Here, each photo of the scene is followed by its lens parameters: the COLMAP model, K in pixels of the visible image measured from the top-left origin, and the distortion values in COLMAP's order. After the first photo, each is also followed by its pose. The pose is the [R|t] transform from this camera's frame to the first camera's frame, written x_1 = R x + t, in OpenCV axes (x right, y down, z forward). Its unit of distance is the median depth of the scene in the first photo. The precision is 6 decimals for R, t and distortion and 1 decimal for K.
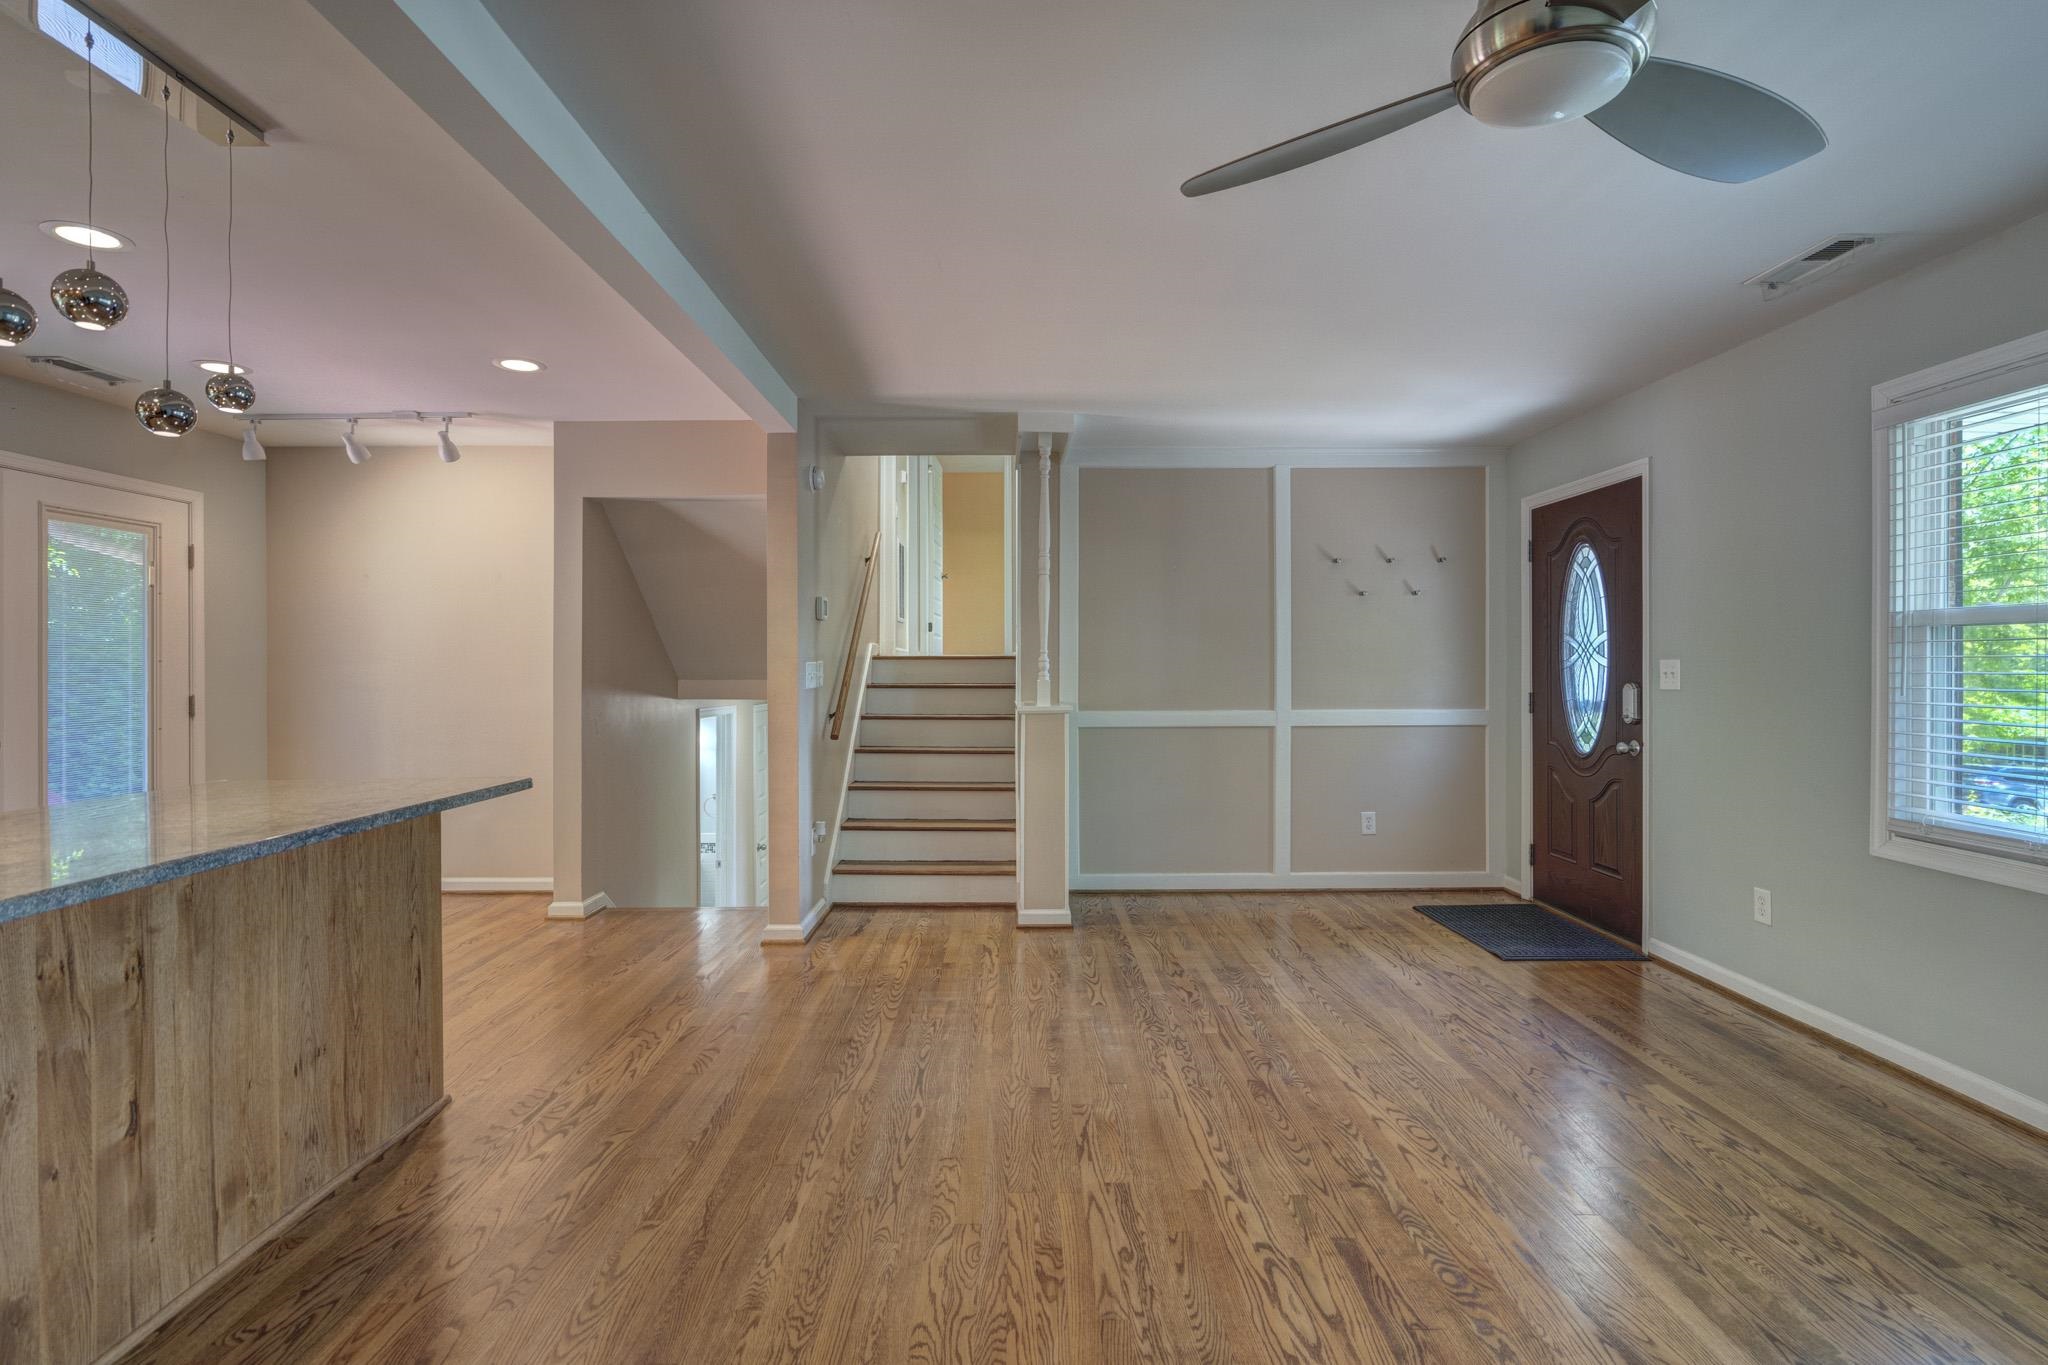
lens RADIAL K [[992.6, 0, 1017.4], [0, 992.6, 665.0], [0, 0, 1]] dist [0.004268, 0.000974]
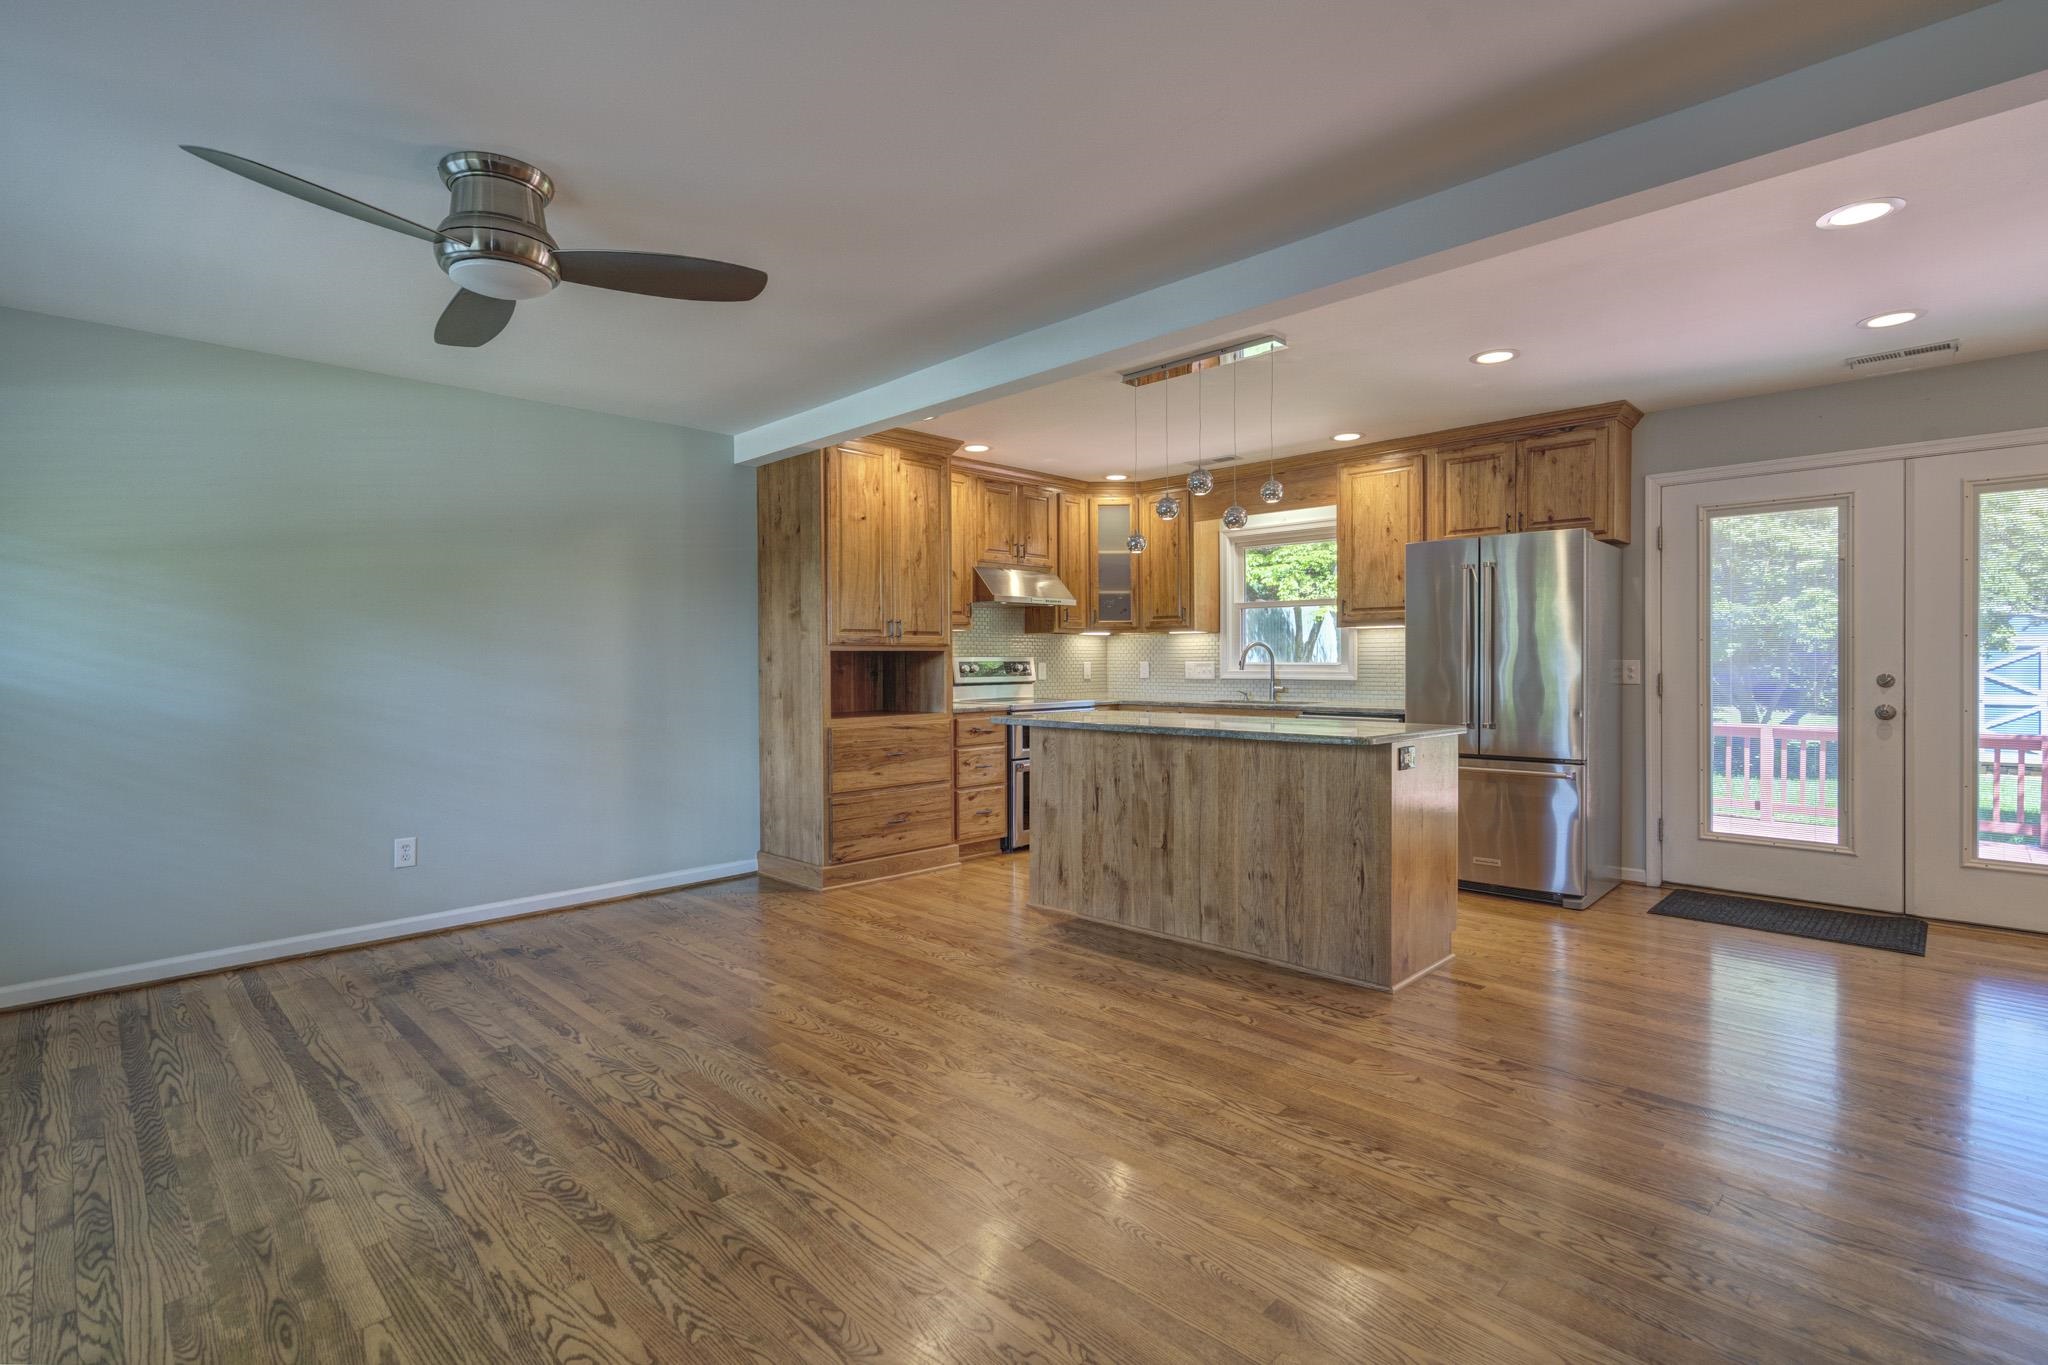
lens RADIAL K [[961.4, 0, 1018.6], [0, 961.4, 686.8], [0, 0, 1]] dist [-0.015879, -0.000080]
pose [[-0.714207, 0.024571, -0.699503, 0.745719], [0.008563, 0.999616, 0.026371, 0.029091], [0.699882, 0.012844, -0.714143, 1.953291]]
